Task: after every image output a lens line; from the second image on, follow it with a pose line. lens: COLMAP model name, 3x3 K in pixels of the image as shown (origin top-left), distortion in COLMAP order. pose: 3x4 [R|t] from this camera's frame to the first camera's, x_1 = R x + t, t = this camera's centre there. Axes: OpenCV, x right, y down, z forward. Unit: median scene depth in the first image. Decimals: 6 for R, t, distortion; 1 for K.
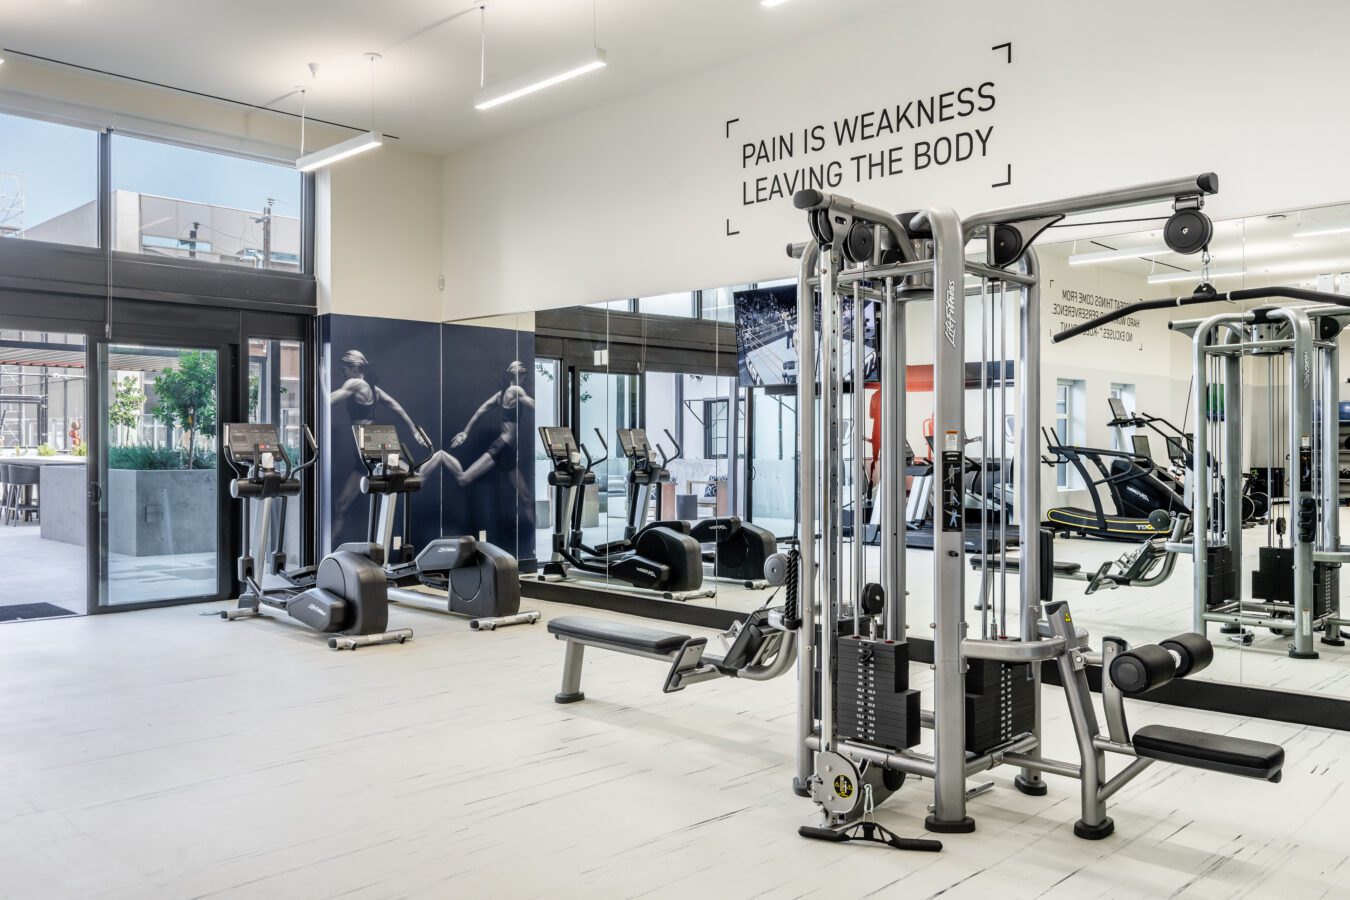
lens RADIAL K [[1101.0, 0, 674.9], [0, 1101.0, 446.3], [0, 0, 1]] dist [-0.000368, 0.000491]
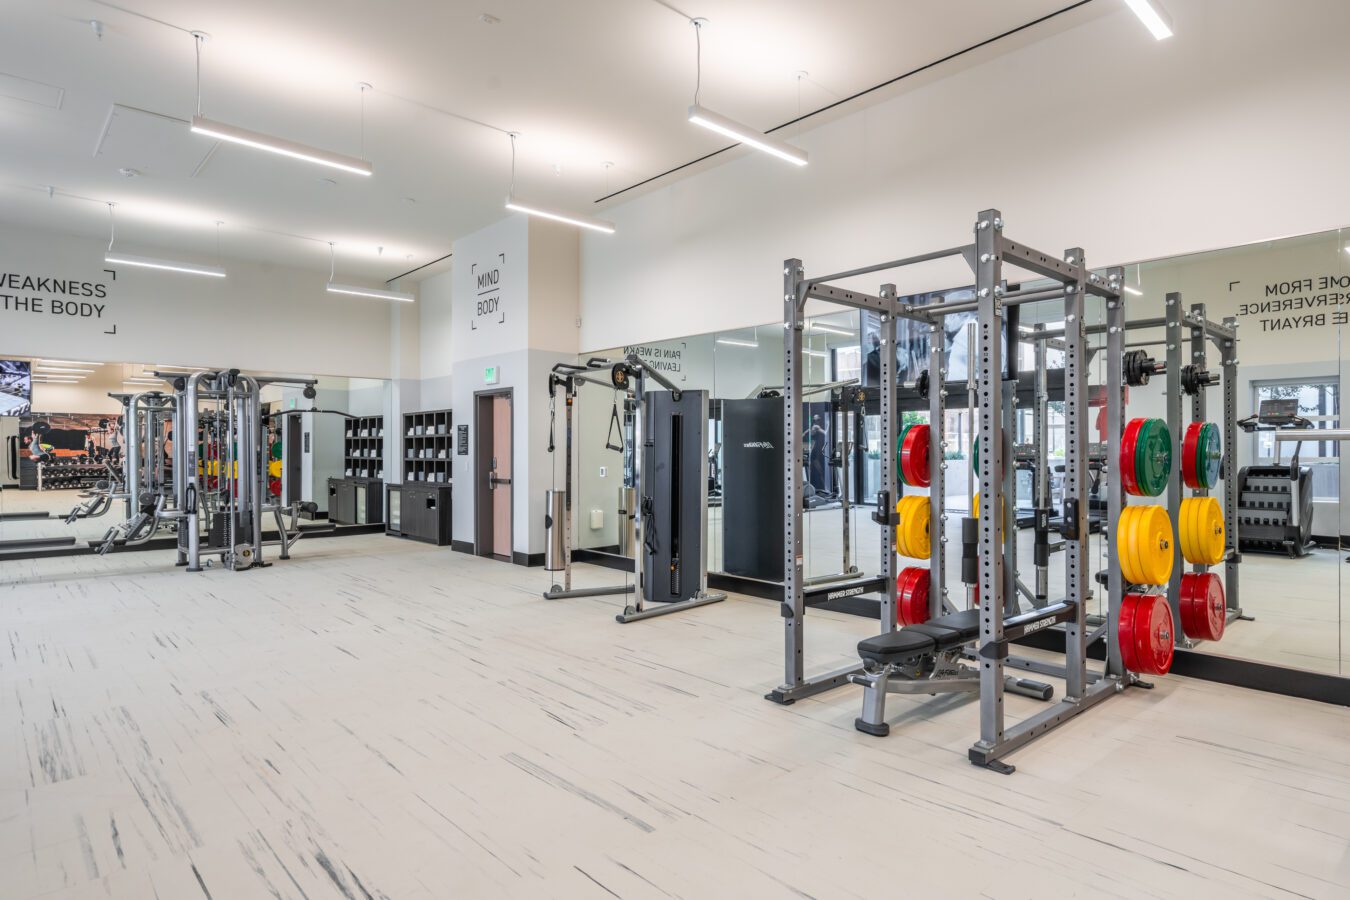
lens RADIAL K [[789.3, 0, 675.4], [0, 789.3, 450.2], [0, 0, 1]] dist [-0.001180, -0.000148]
pose [[0.070323, 0.001751, 0.997523, -1.128031], [0.002668, 0.999995, -0.001943, 0.005912], [-0.997521, 0.002798, 0.070318, -0.237488]]
